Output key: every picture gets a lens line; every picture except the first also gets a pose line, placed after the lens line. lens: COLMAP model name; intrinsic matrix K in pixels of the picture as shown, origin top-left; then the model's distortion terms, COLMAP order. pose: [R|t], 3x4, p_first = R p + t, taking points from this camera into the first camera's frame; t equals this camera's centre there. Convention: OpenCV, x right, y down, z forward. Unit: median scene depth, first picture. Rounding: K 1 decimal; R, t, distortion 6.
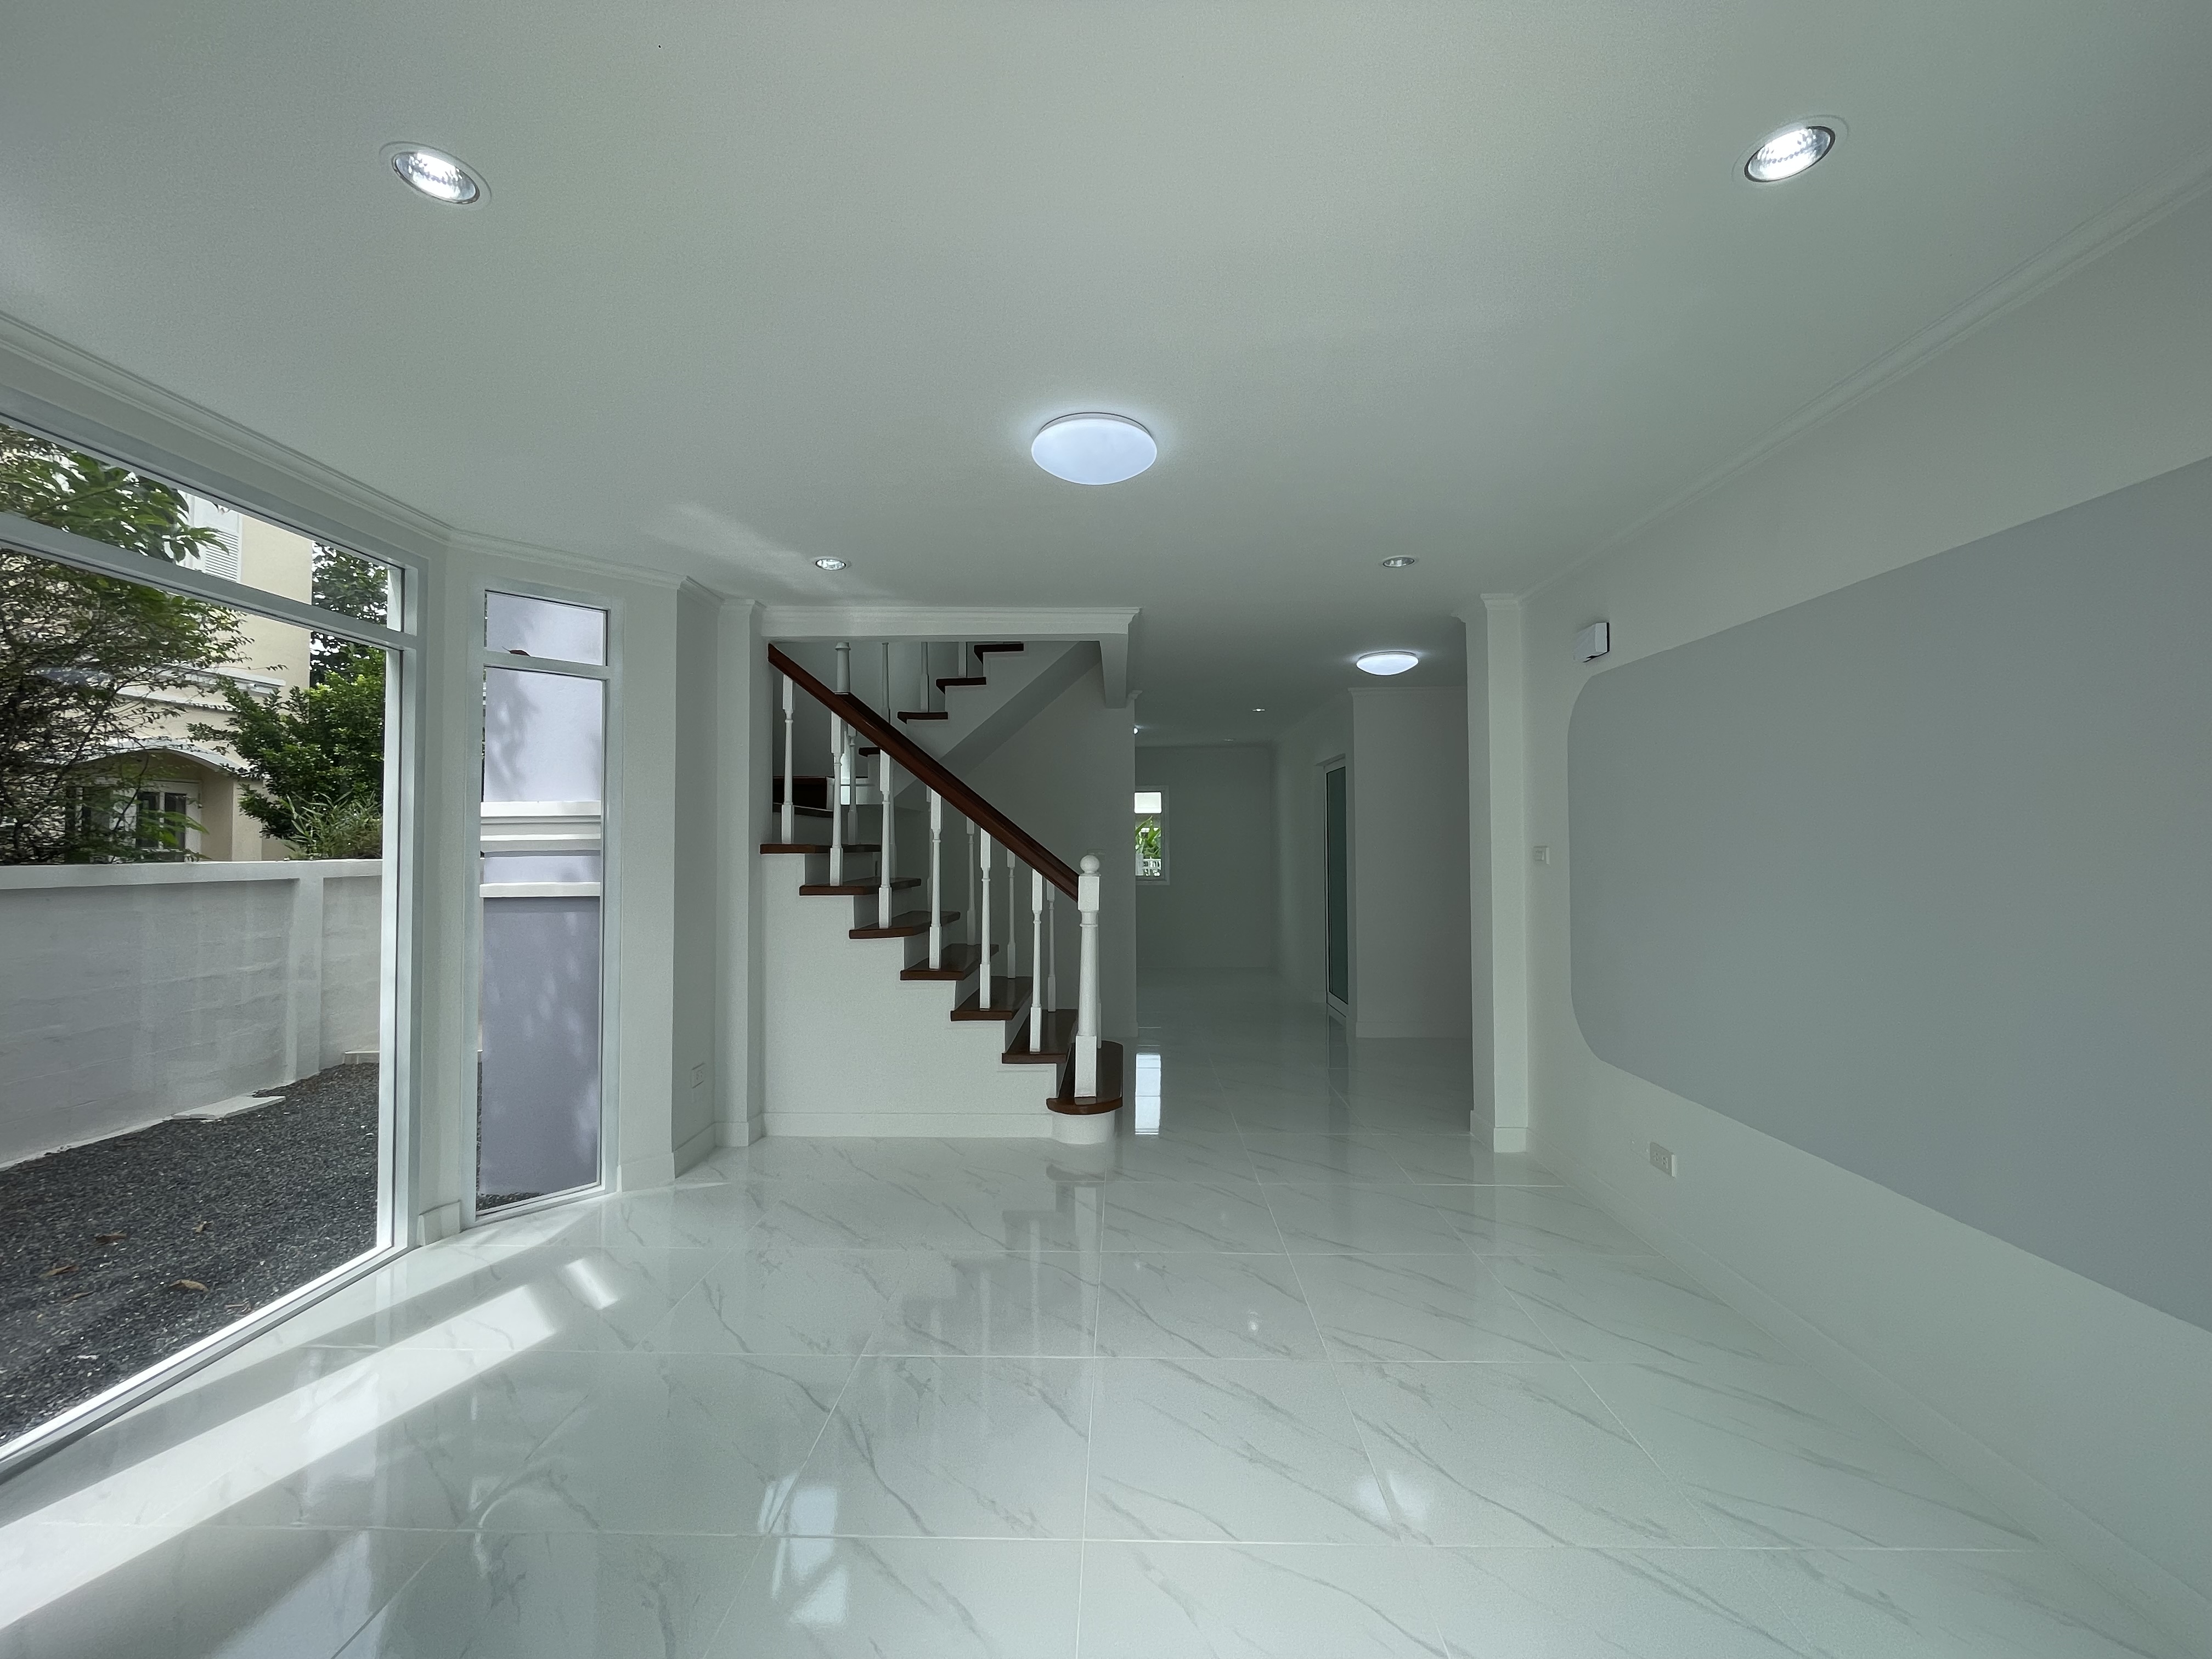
lens RADIAL K [[895.5, 0, 1099.1], [0, 895.5, 831.2], [0, 0, 1]] dist [-0.004441, 0.000051]
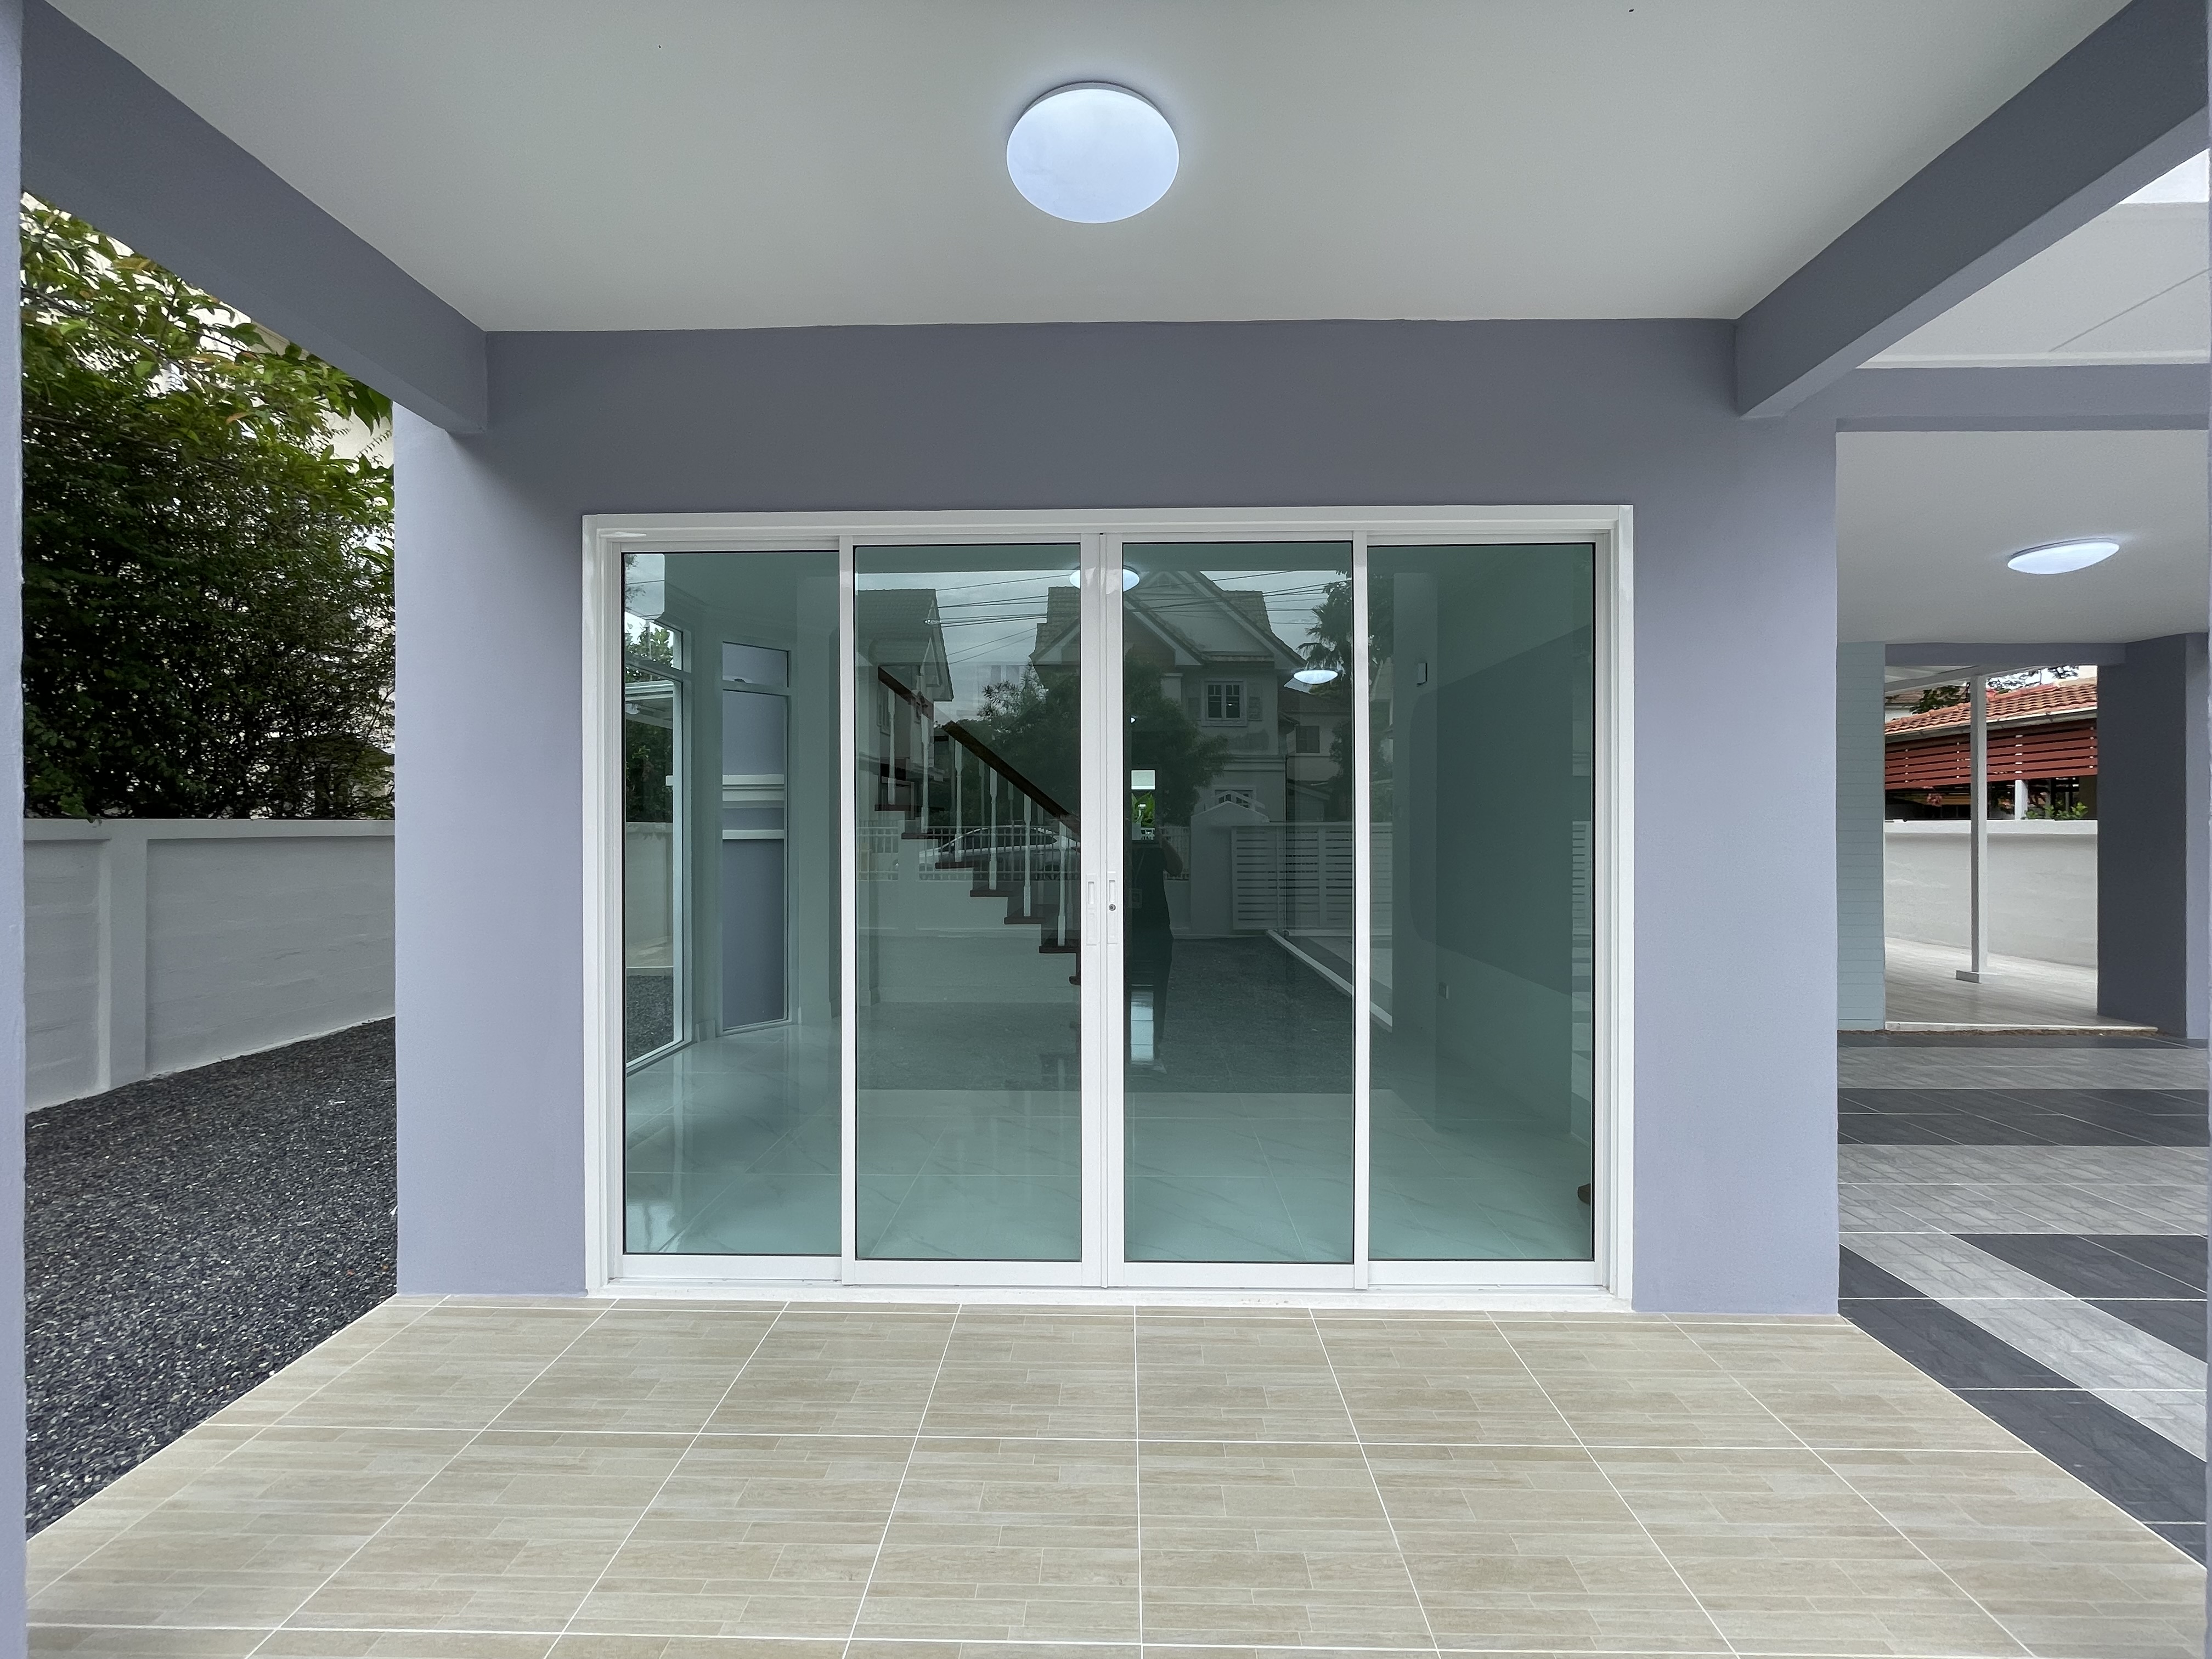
lens RADIAL K [[895.5, 0, 1107.8], [0, 895.5, 819.8], [0, 0, 1]] dist [-0.004441, 0.000051]
pose [[0.999889, 0.010465, 0.010604, -0.011360], [-0.010682, 0.999731, 0.020583, 0.005543], [-0.010386, -0.020694, 0.999732, -0.476198]]
